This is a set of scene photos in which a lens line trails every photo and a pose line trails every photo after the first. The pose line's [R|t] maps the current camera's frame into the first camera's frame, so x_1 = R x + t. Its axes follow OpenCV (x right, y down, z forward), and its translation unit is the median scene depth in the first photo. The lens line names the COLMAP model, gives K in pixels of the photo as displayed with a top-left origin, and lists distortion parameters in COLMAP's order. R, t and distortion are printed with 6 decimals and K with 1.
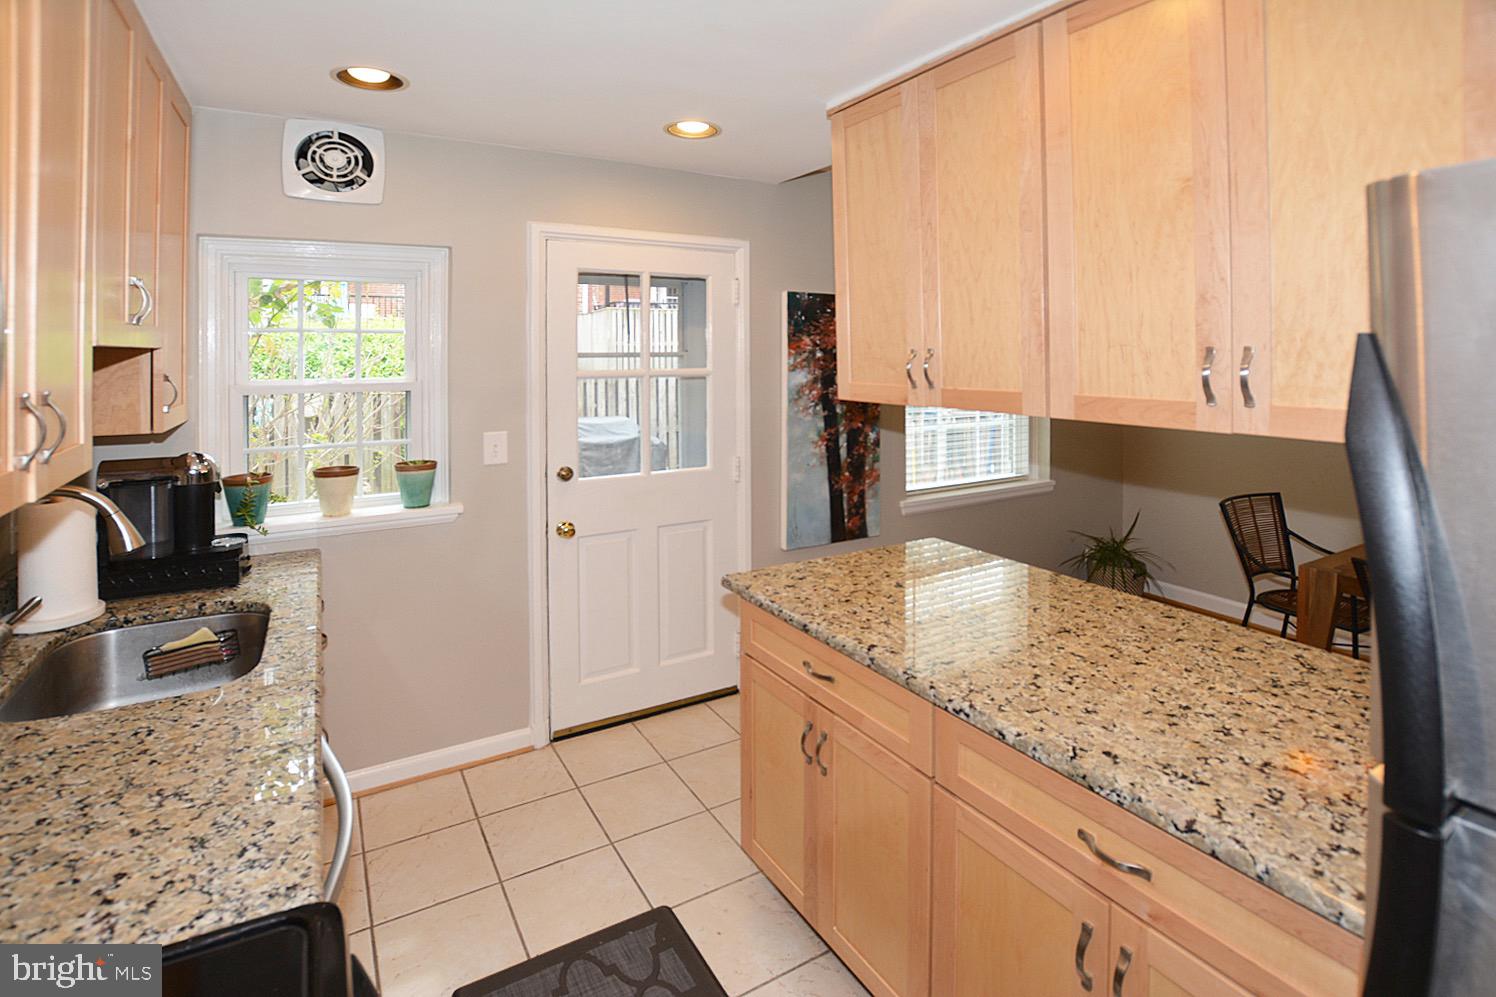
lens RADIAL K [[715.0, 0, 736.3], [0, 715.0, 365.3], [0, 0, 1]] dist [-0.019911, 0.001503]
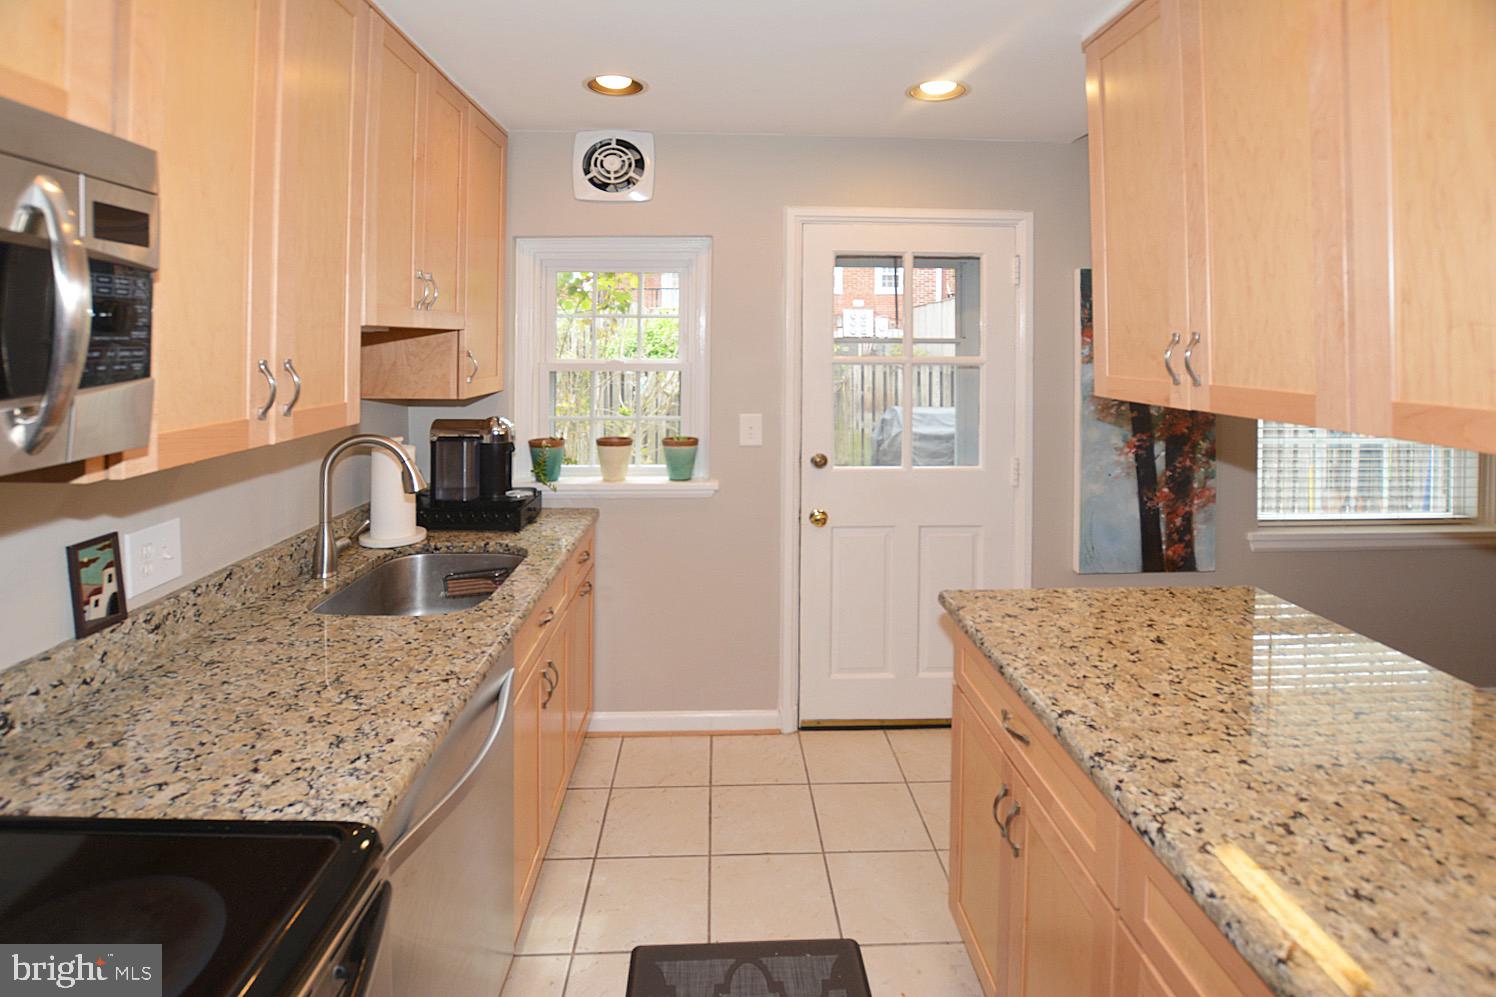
lens RADIAL K [[715.0, 0, 759.6], [0, 715.0, 351.4], [0, 0, 1]] dist [-0.019911, 0.001503]
pose [[0.890130, 0.015083, -0.455457, 0.184448], [-0.017271, 0.999851, -0.000642, 0.004617], [0.455379, 0.008437, 0.890258, 0.118089]]
